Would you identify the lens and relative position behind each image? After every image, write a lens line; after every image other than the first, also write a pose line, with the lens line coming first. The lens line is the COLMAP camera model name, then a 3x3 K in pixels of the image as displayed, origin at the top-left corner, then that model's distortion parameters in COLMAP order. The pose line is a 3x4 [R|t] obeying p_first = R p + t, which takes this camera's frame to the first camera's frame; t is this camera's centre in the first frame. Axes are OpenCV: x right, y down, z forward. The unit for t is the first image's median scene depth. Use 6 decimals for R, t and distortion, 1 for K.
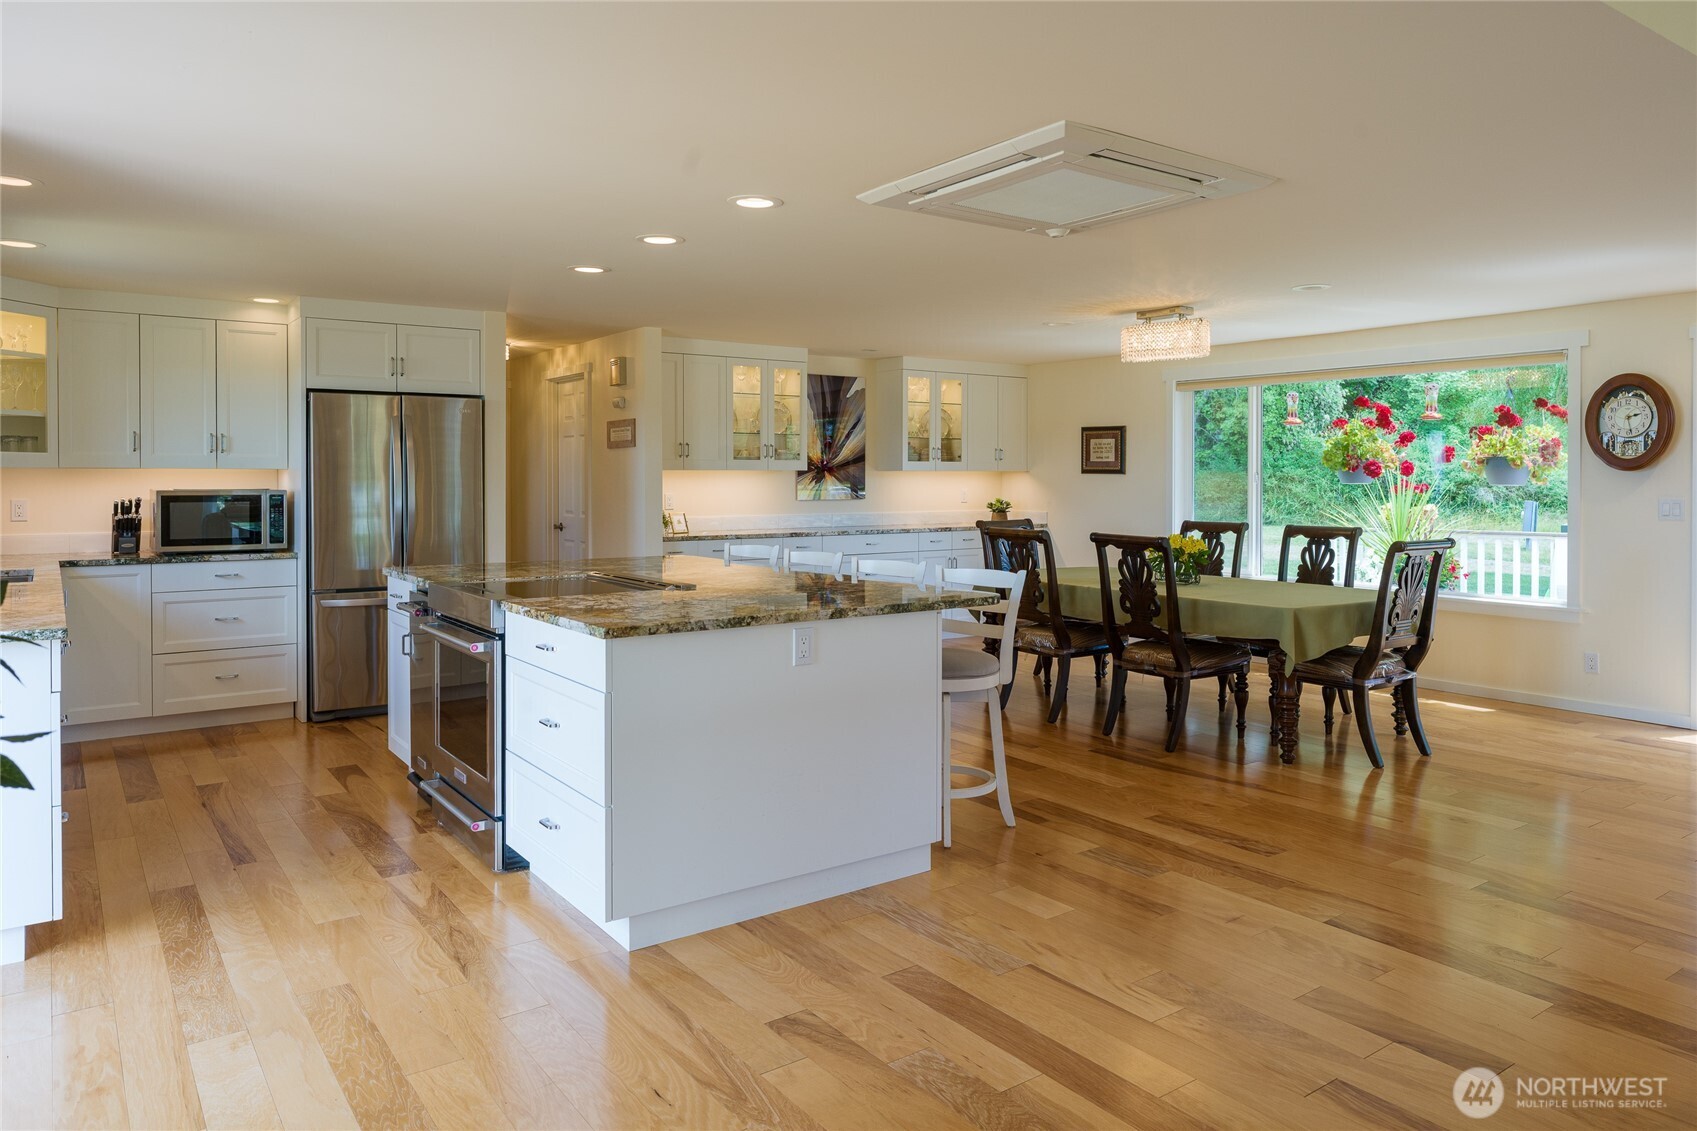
lens RADIAL K [[1114.8, 0, 843.7], [0, 1114.8, 491.0], [0, 0, 1]] dist [0.004421, 0.002016]
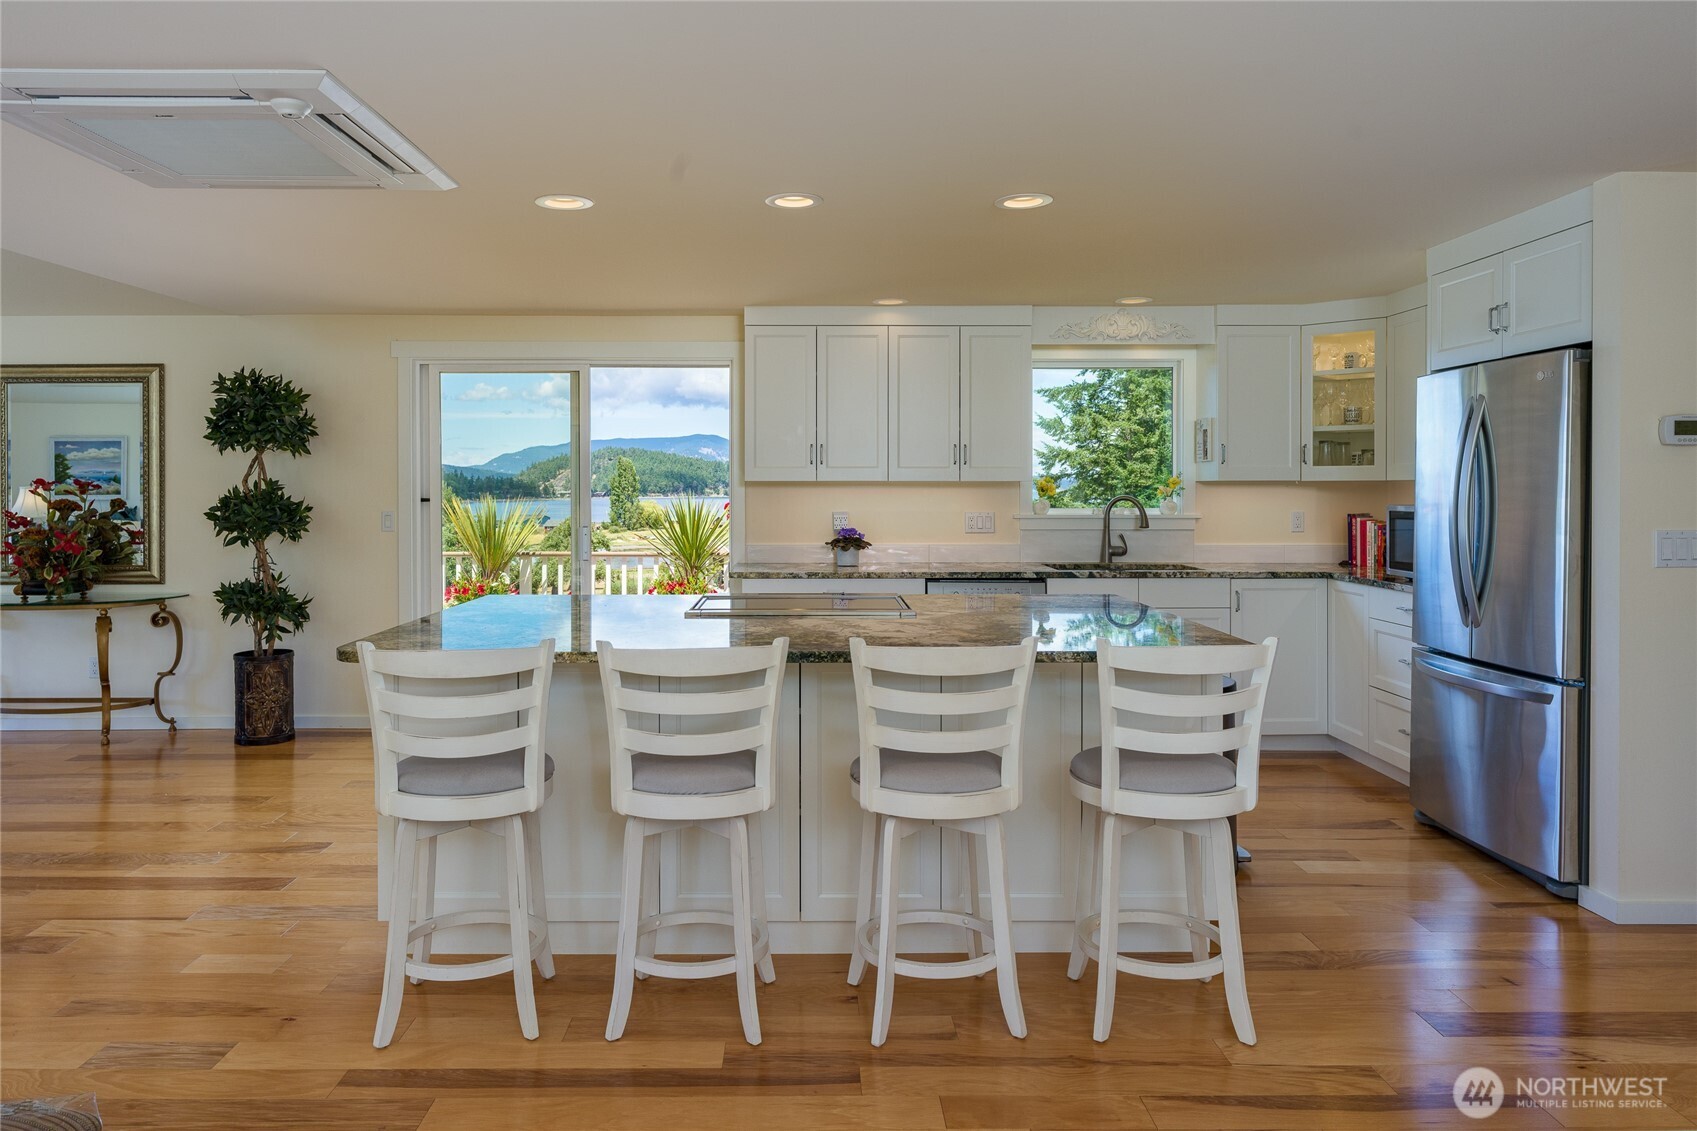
lens RADIAL K [[1114.8, 0, 796.6], [0, 1114.8, 494.3], [0, 0, 1]] dist [0.004421, 0.002016]
pose [[-0.577150, 0.006414, -0.816613, 0.604830], [-0.010719, 0.999824, 0.015429, -0.027867], [0.816568, 0.017658, -0.576979, 1.772682]]
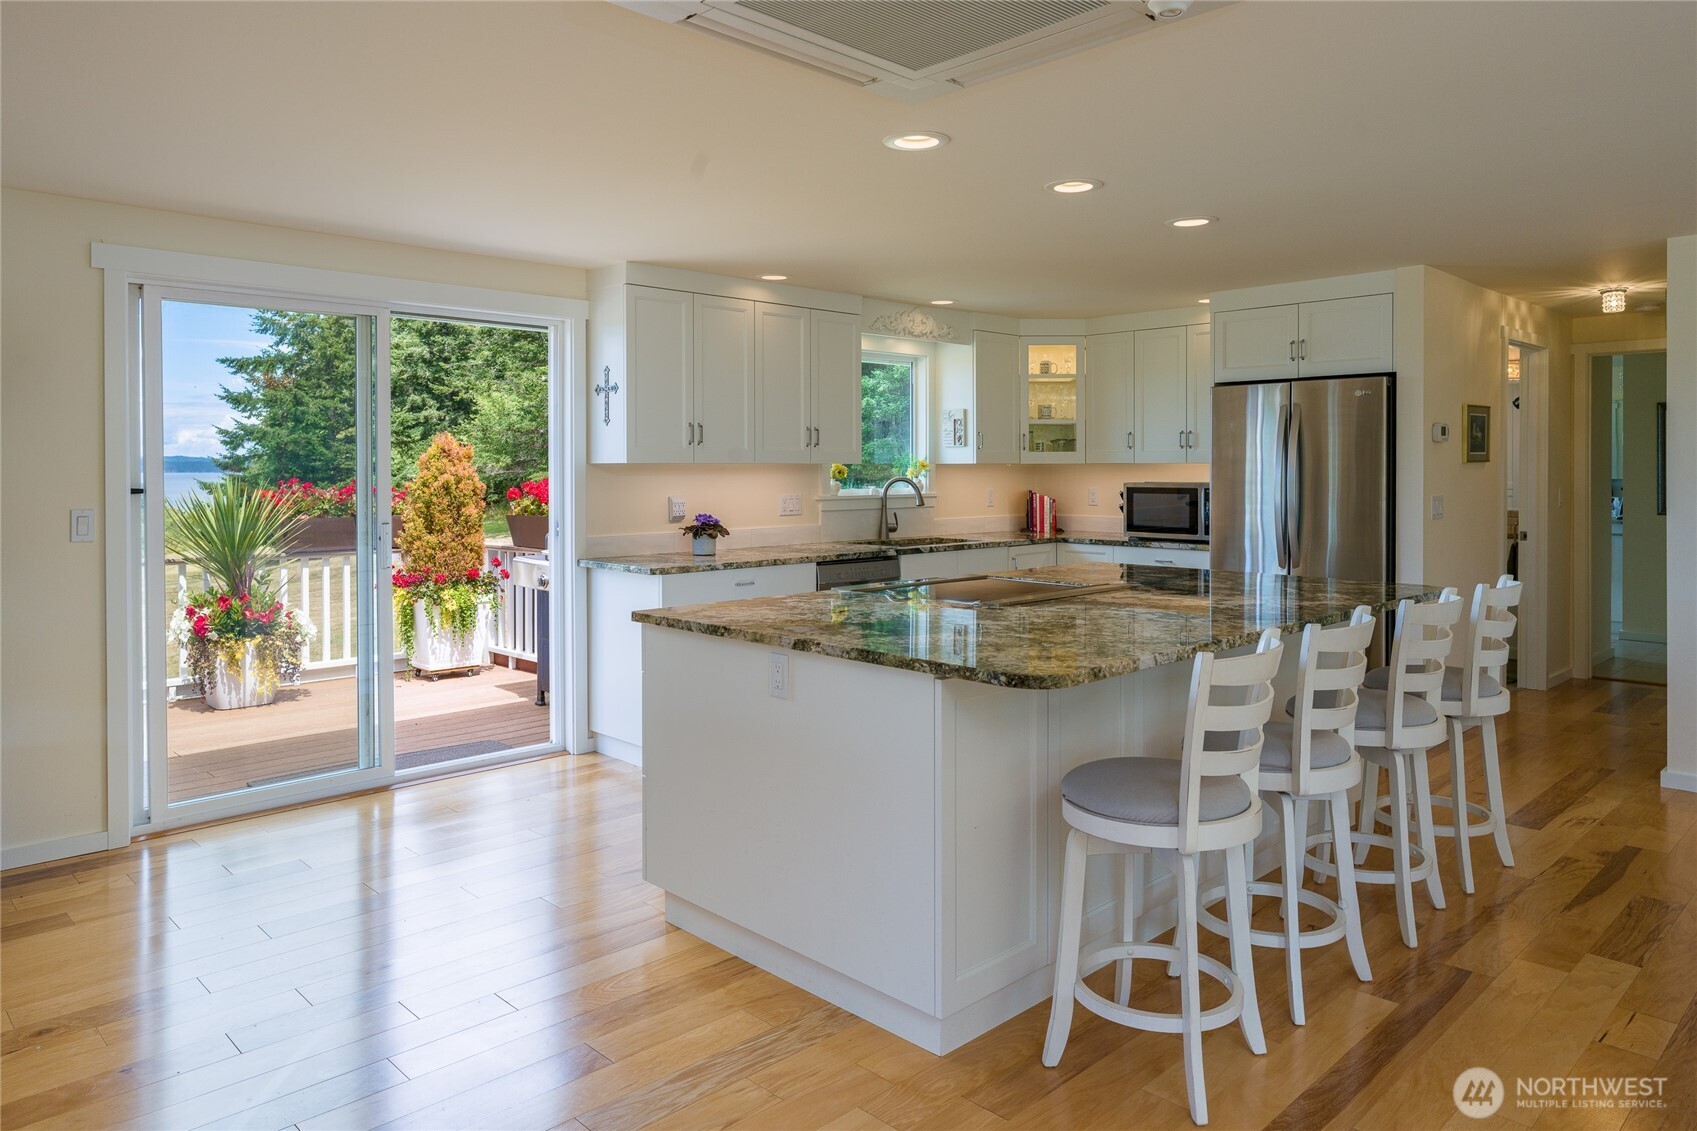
lens RADIAL K [[1114.8, 0, 862.2], [0, 1114.8, 474.6], [0, 0, 1]] dist [0.004421, 0.002016]
pose [[0.159101, 0.006613, -0.987240, 0.752782], [-0.011635, 0.999921, 0.004822, -0.017262], [0.987194, 0.010720, 0.159166, 0.857756]]
